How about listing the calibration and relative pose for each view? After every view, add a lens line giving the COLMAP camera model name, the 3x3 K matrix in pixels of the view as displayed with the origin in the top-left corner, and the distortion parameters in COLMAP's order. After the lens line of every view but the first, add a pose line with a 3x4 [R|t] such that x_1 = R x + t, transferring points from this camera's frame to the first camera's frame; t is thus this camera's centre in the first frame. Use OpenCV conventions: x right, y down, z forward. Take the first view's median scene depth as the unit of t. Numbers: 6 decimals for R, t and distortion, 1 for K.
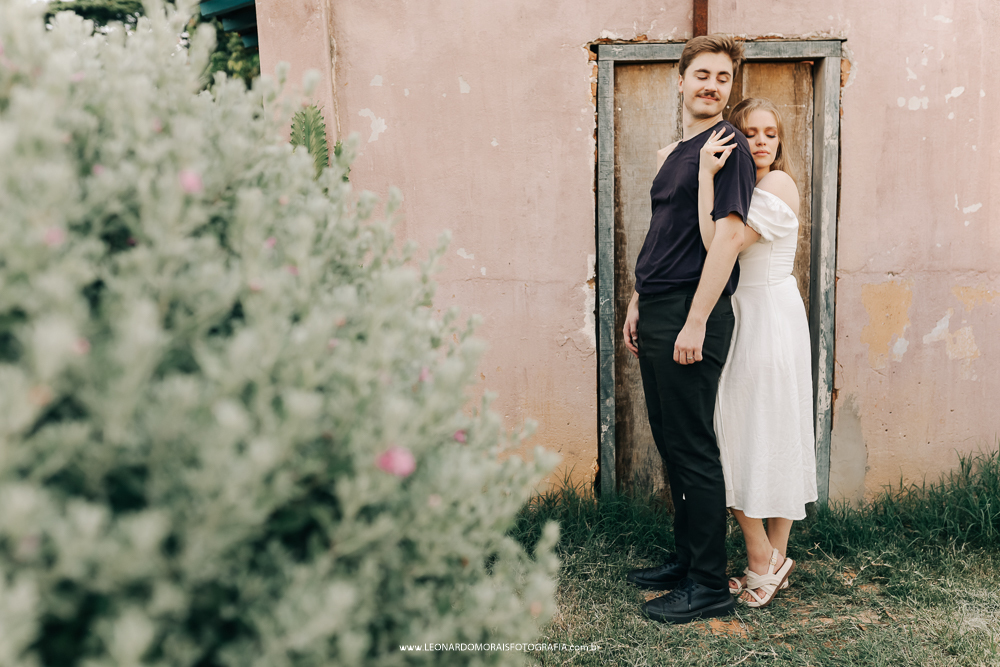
lens RADIAL K [[996.5, 0, 497.7], [0, 996.5, 344.6], [0, 0, 1]] dist [-0.068322, 0.101164]
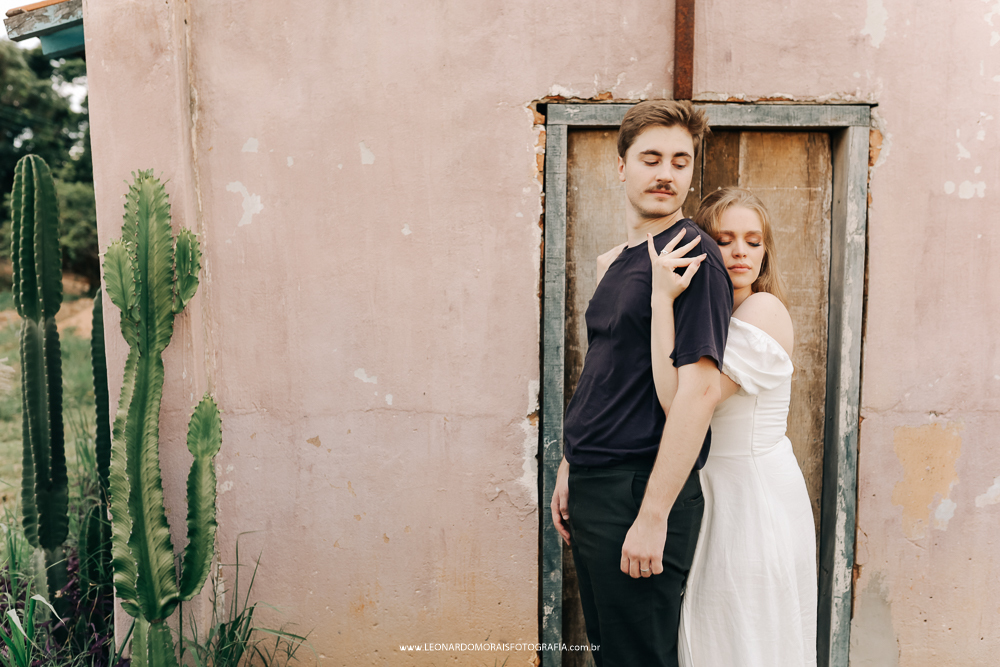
lens RADIAL K [[1041.0, 0, 496.4], [0, 1041.0, 353.9], [0, 0, 1]] dist [-0.065628, 0.108457]
pose [[0.999715, 0.023572, -0.003690, 0.069008], [-0.023714, 0.998713, -0.044835, -0.075189], [0.002628, 0.044909, 0.998988, 0.216941]]
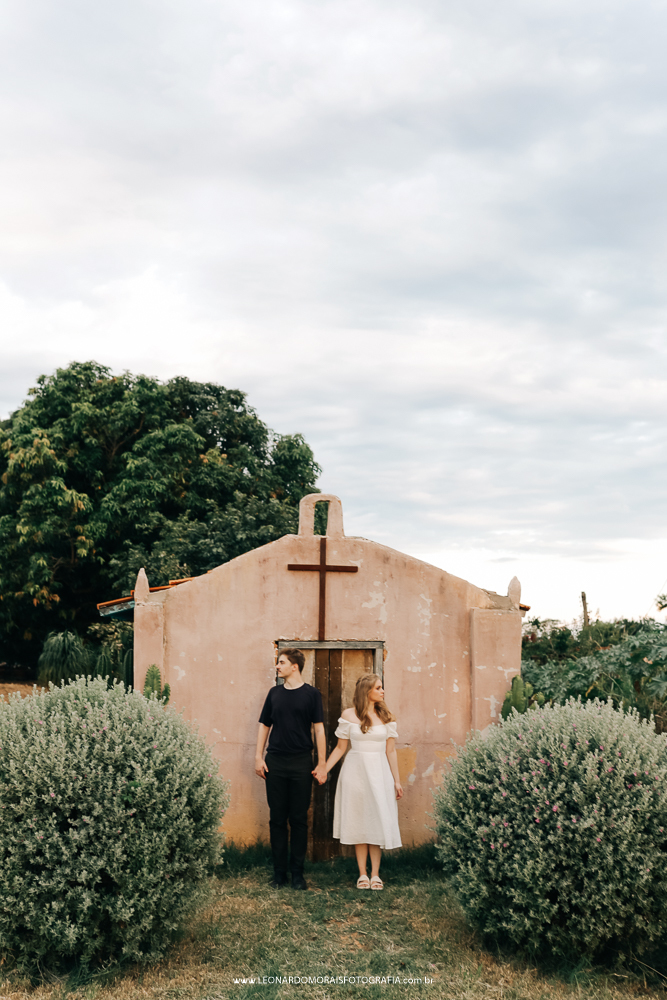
lens RADIAL K [[996.5, 0, 335.7], [0, 996.5, 483.7], [0, 0, 1]] dist [-0.068322, 0.101164]
pose [[0.995845, 0.044442, 0.079487, 0.032219], [-0.018762, 0.954237, -0.298462, 0.039641], [-0.089113, 0.295731, 0.951106, -1.327072]]
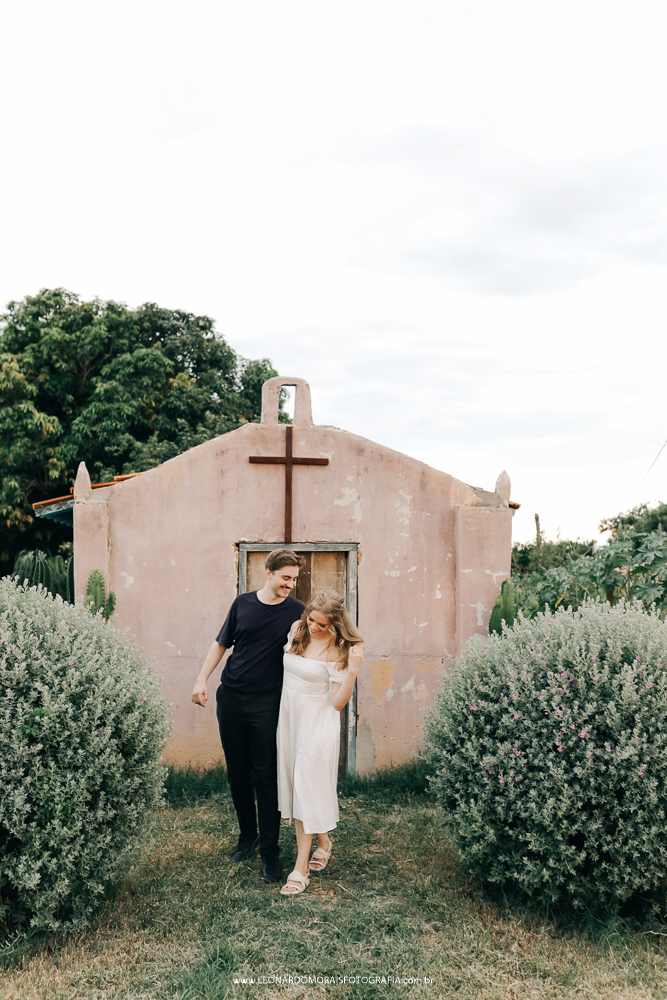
lens RADIAL K [[936.9, 0, 333.5], [0, 936.9, 500.0], [0, 0, 1]] dist [-0.056827, 0.031498]
pose [[0.992874, 0.030826, 0.115111, 0.067407], [-0.005859, 0.977423, -0.211209, 0.020124], [-0.119023, 0.209029, 0.970639, -0.921223]]
